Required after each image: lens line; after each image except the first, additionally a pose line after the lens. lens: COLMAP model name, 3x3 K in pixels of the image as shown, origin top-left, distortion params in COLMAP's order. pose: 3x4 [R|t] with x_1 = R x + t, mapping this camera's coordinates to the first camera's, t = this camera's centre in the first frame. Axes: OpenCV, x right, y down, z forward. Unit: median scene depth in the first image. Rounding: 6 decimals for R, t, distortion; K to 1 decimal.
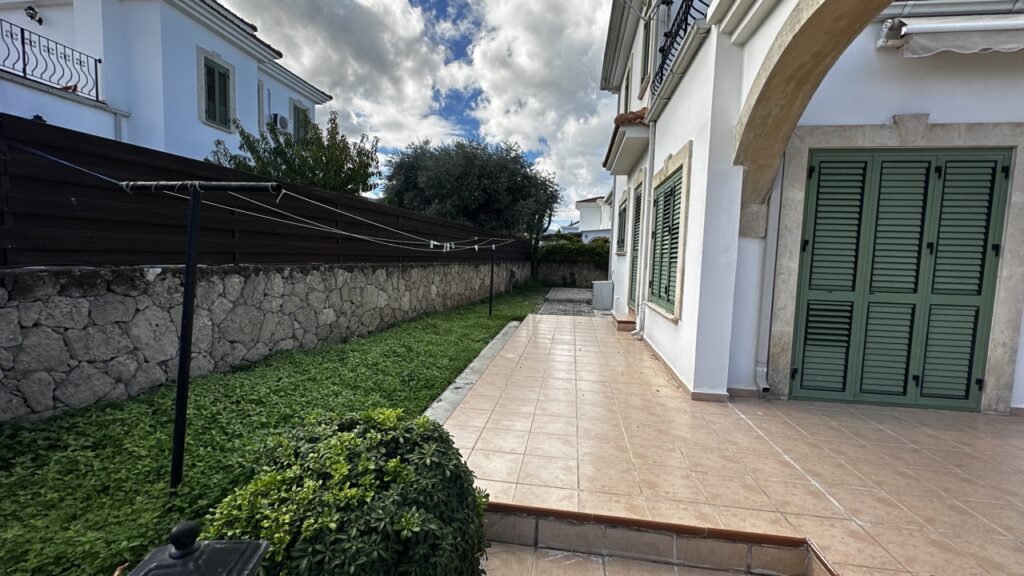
lens RADIAL K [[407.1, 0, 511.2], [0, 407.1, 287.3], [0, 0, 1]] dist [-0.002548, 0.000824]
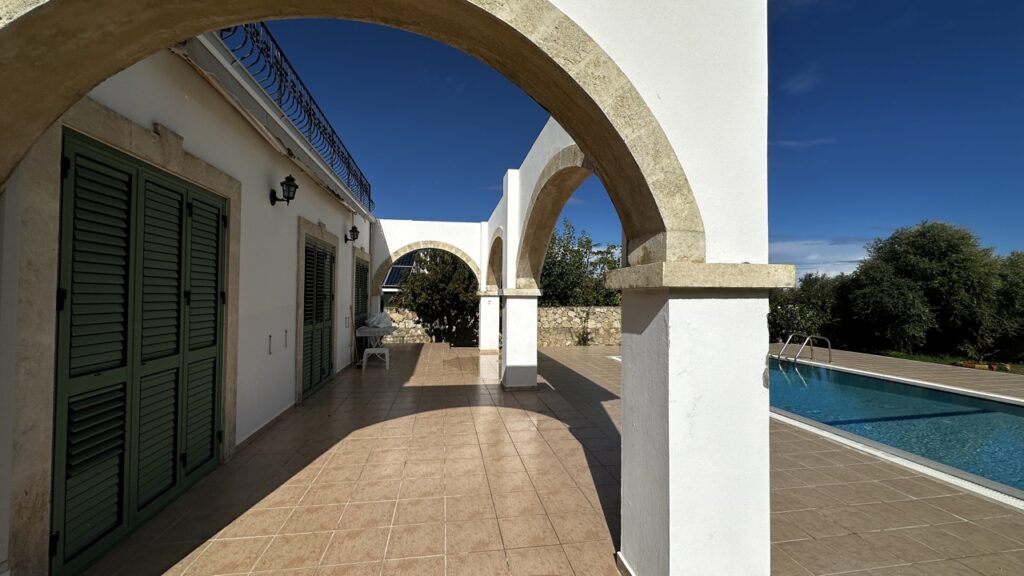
lens RADIAL K [[407.1, 0, 511.2], [0, 407.1, 287.3], [0, 0, 1]] dist [-0.002548, 0.000824]
pose [[-0.308325, -0.011996, 0.951206, 0.015534], [0.055823, 0.997969, 0.030681, -0.065371], [-0.949642, 0.062559, -0.307029, 0.379009]]
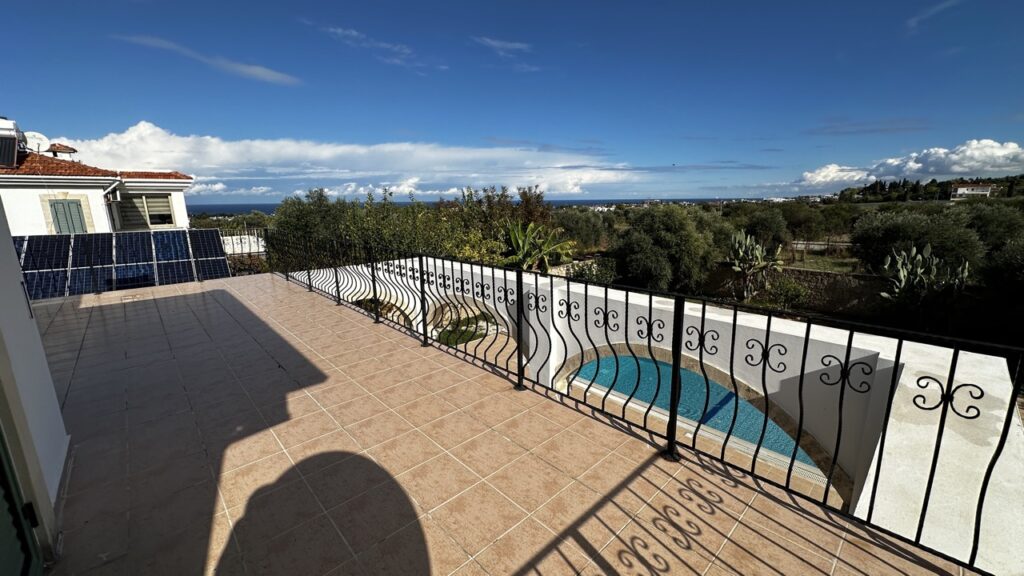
lens RADIAL K [[407.1, 0, 511.2], [0, 407.1, 287.3], [0, 0, 1]] dist [-0.002548, 0.000824]
pose [[-0.782772, -0.154921, 0.602717, 0.447357], [0.032965, 0.956835, 0.288756, -0.699170], [-0.621435, 0.245898, -0.743877, 0.966654]]
